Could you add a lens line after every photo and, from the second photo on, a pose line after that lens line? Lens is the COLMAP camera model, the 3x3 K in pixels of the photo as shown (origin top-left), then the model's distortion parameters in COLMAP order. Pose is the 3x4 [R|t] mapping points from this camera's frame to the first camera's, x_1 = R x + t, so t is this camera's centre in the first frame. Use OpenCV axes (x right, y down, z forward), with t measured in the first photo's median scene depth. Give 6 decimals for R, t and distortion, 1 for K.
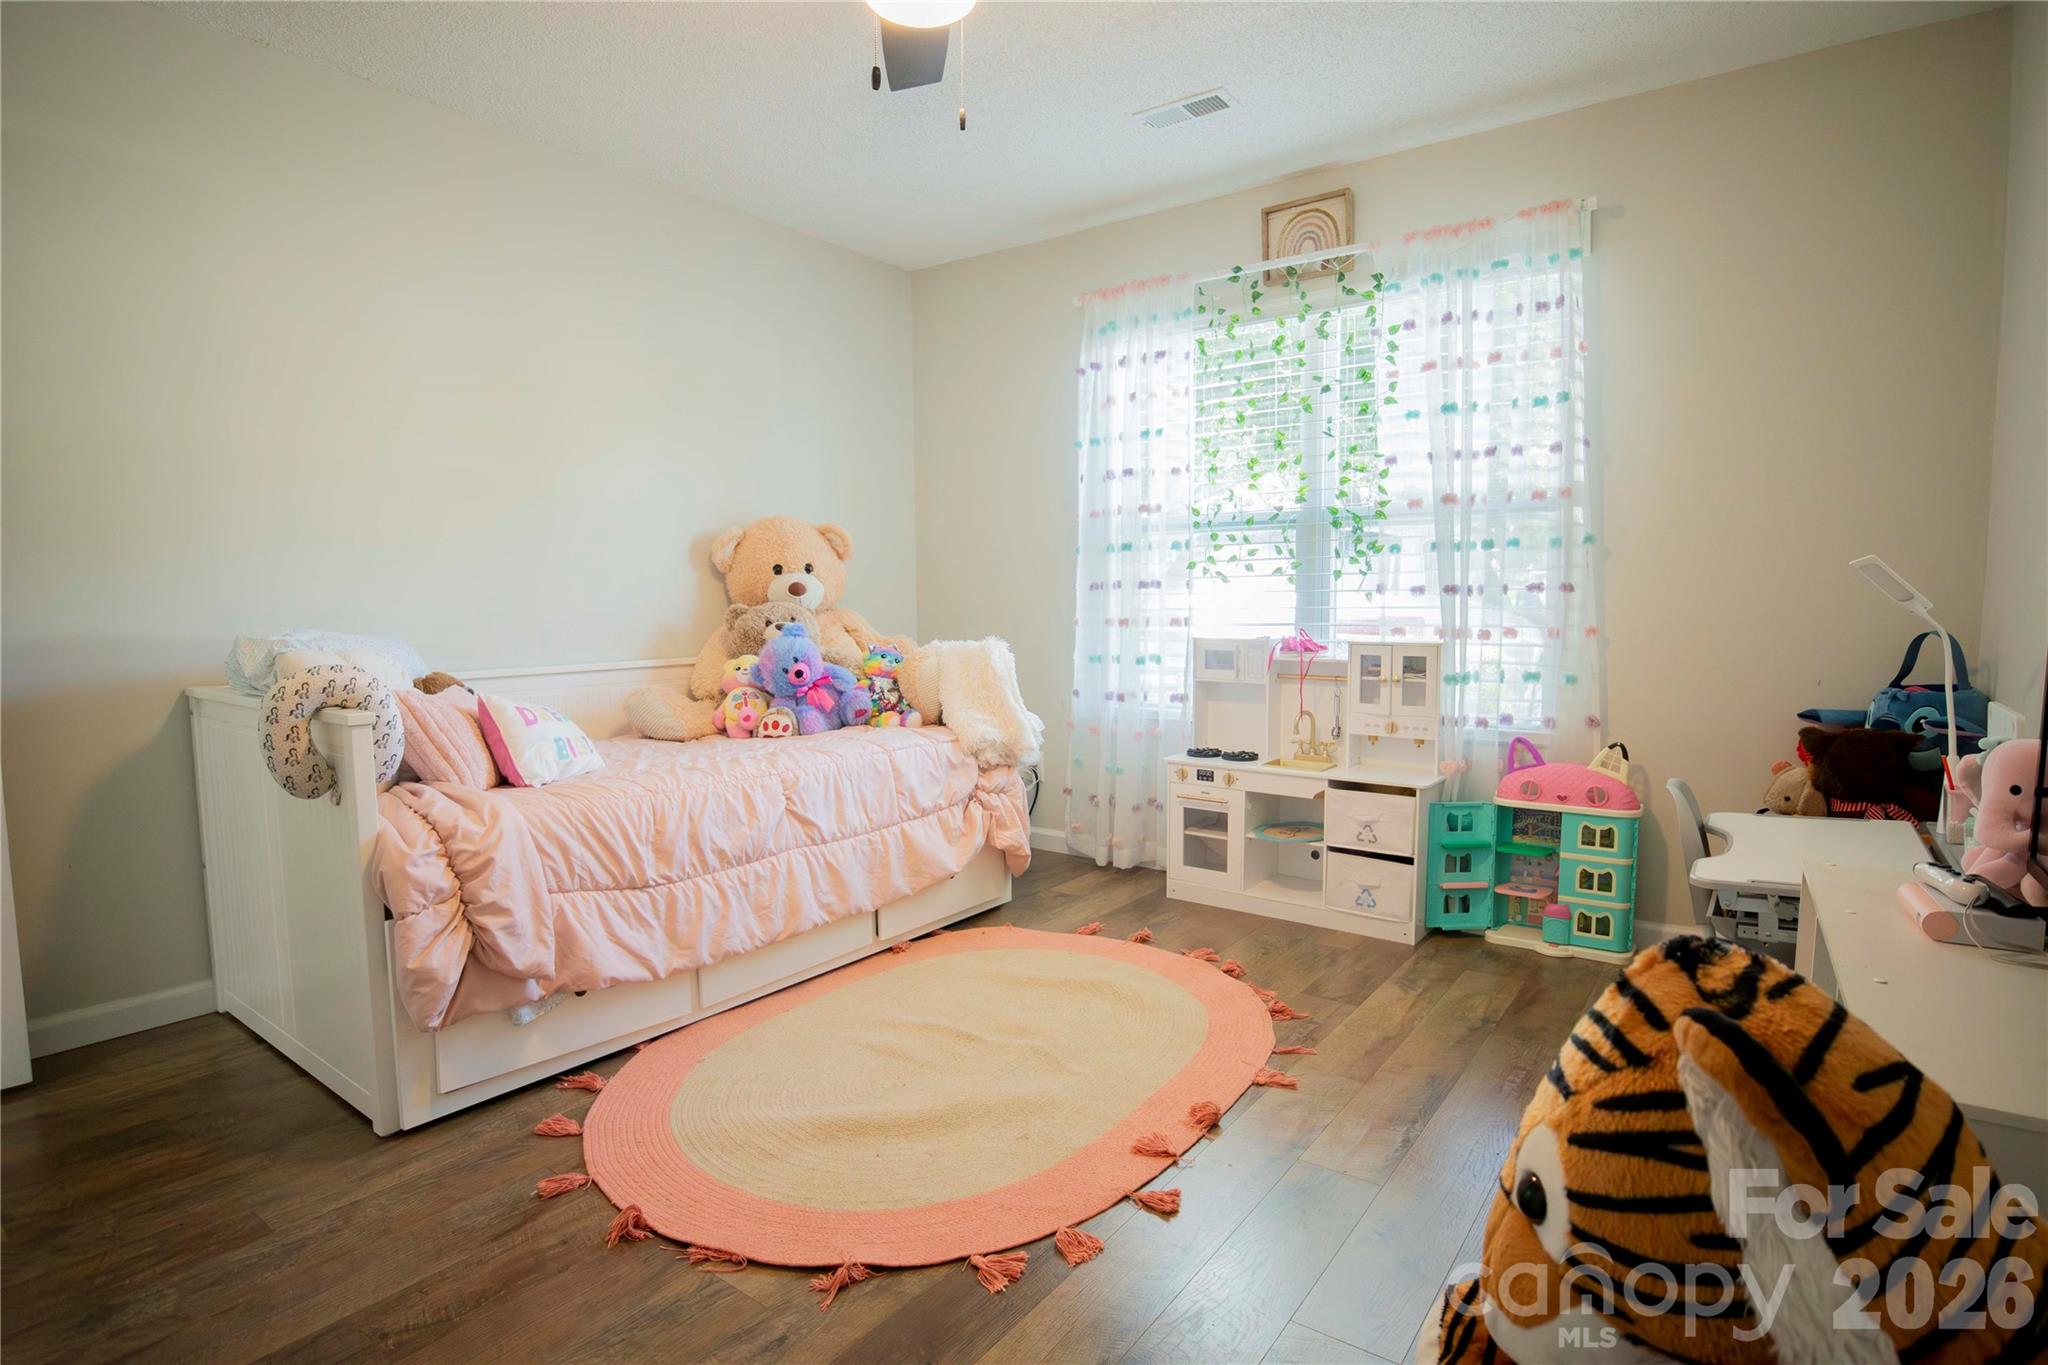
lens RADIAL K [[1033.0, 0, 1026.8], [0, 1033.0, 689.6], [0, 0, 1]] dist [-0.028759, 0.002348]
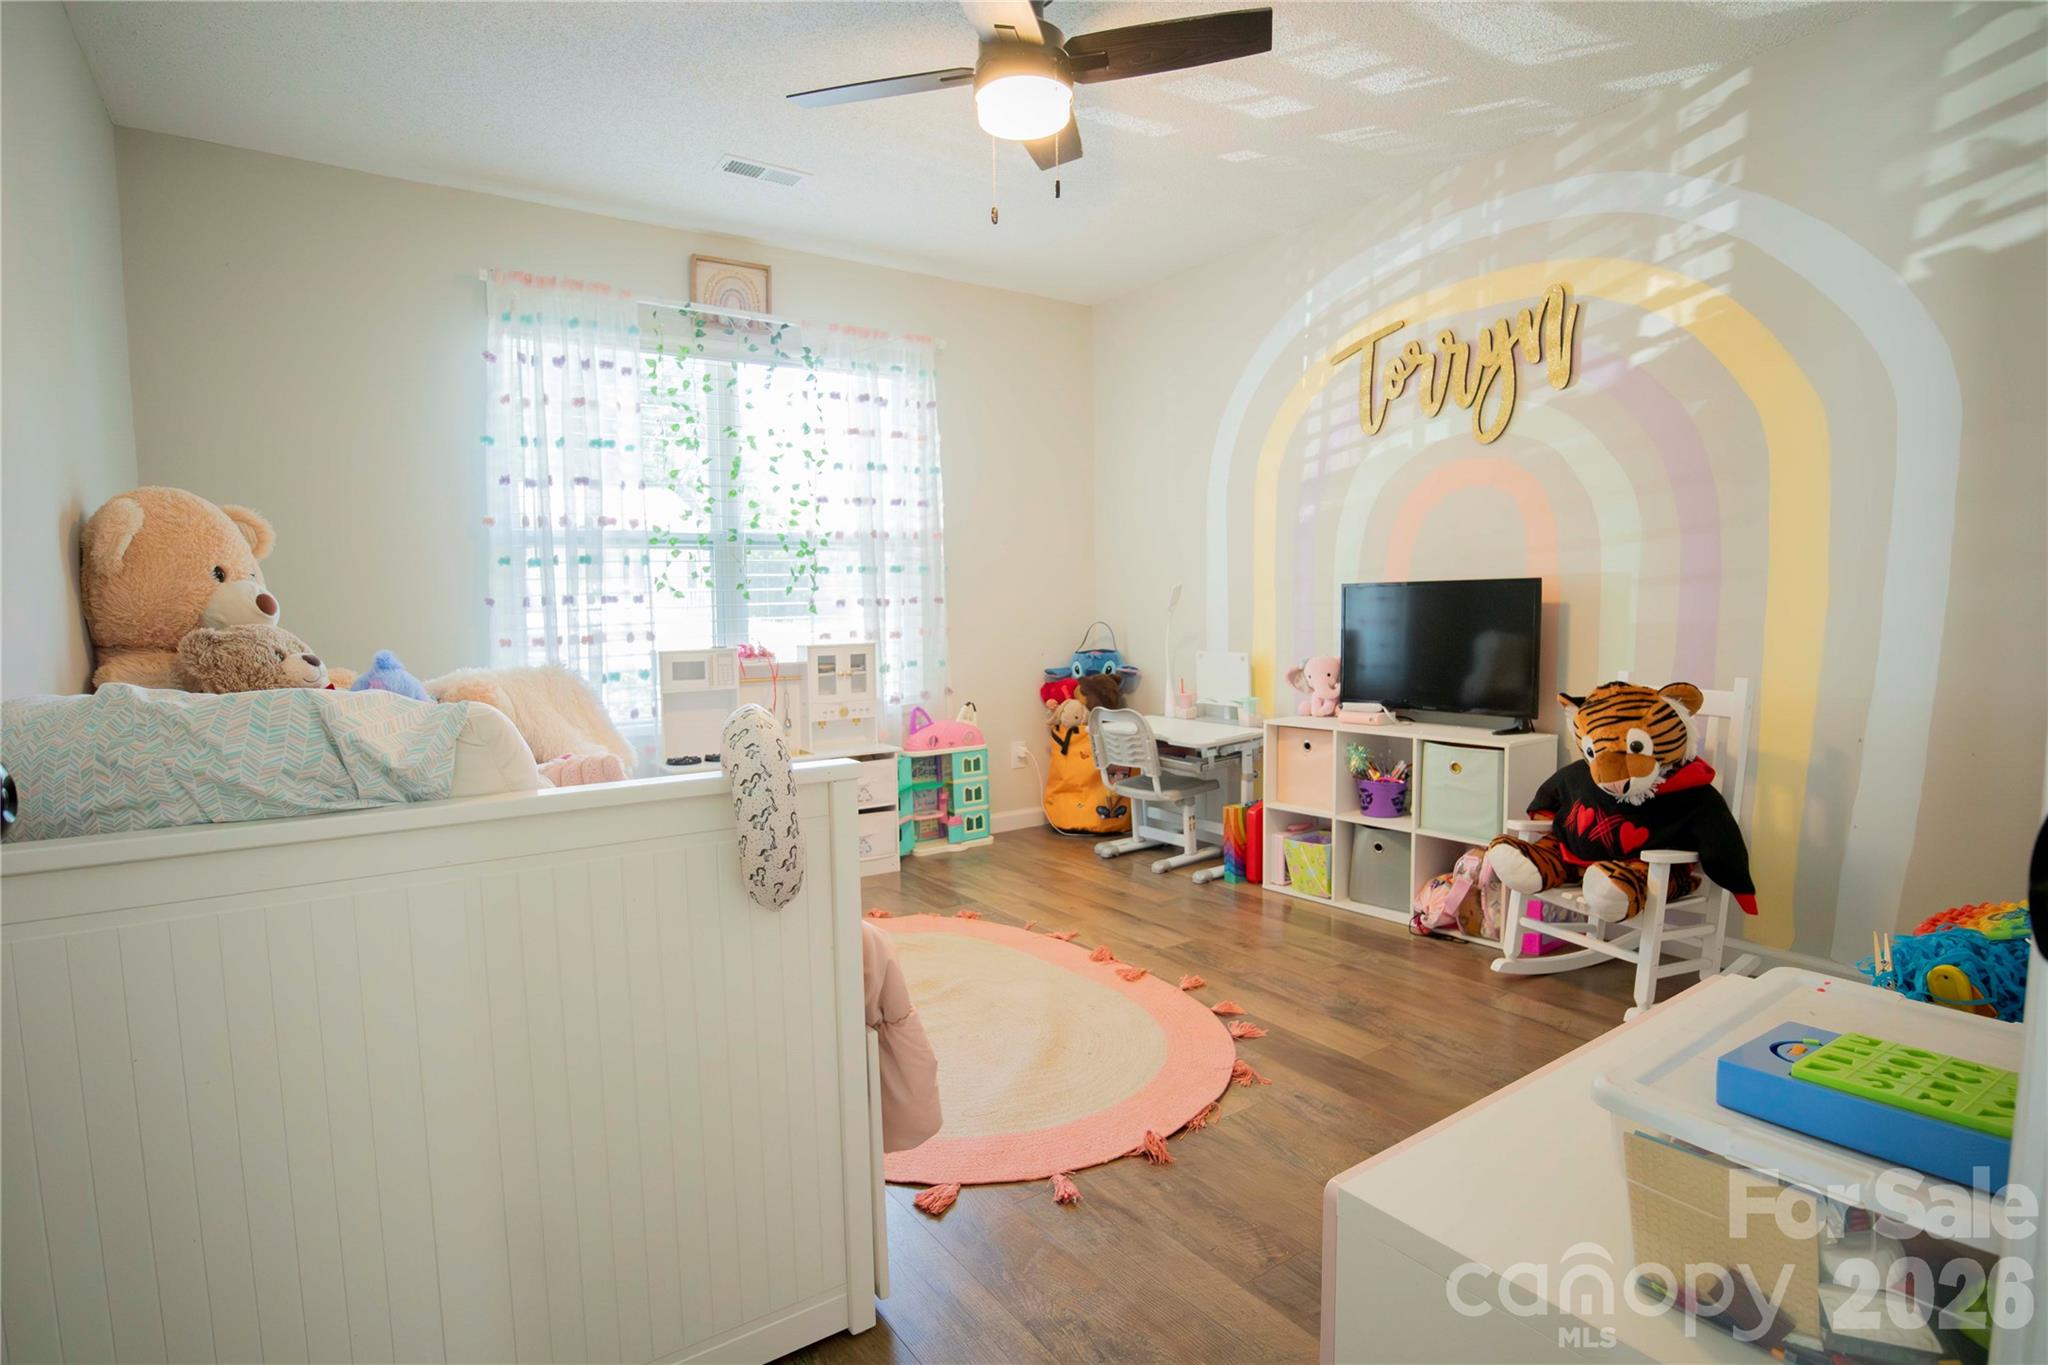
lens RADIAL K [[1033.0, 0, 1026.8], [0, 1033.0, 689.6], [0, 0, 1]] dist [-0.028759, 0.002348]
pose [[0.333145, -0.077807, 0.939660, -0.801592], [0.102472, 0.993674, 0.045950, -0.026861], [-0.937291, 0.080981, 0.339011, 0.380572]]
